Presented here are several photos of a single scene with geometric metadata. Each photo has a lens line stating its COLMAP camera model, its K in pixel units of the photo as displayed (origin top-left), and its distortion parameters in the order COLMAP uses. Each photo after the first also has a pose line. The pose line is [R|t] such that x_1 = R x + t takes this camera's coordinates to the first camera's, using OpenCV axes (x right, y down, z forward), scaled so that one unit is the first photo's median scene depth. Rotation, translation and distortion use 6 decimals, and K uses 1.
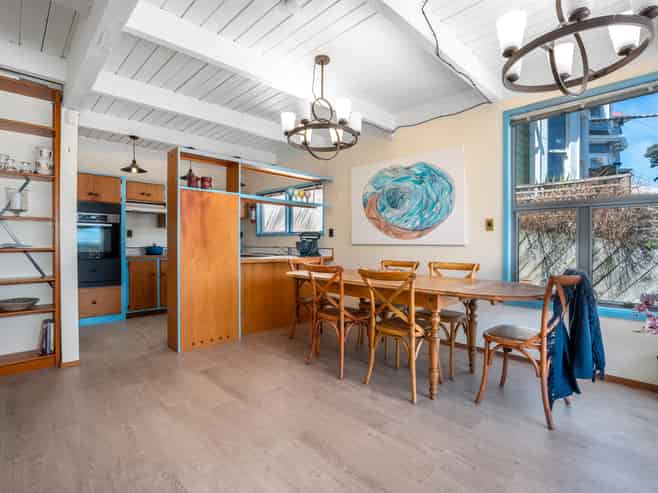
lens RADIAL K [[337.2, 0, 326.8], [0, 337.2, 240.9], [0, 0, 1]] dist [-0.008965, 0.000177]
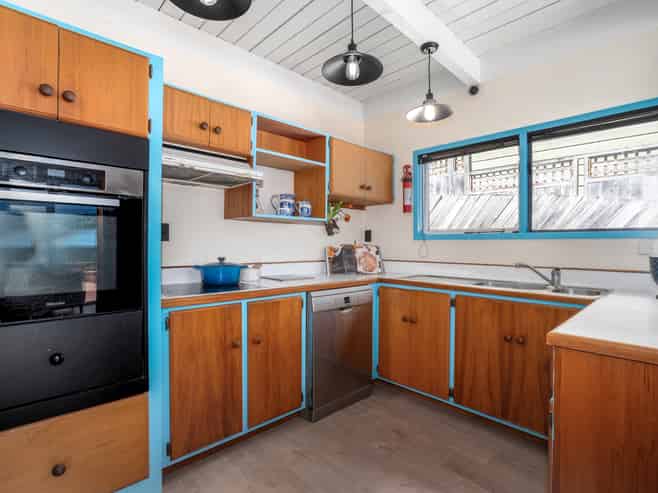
lens RADIAL K [[337.2, 0, 330.0], [0, 337.2, 243.1], [0, 0, 1]] dist [-0.008965, 0.000177]
pose [[0.999633, -0.000390, -0.027098, -0.416261], [0.000329, 0.999997, -0.002223, -0.009744], [0.027099, 0.002213, 0.999630, 0.662713]]
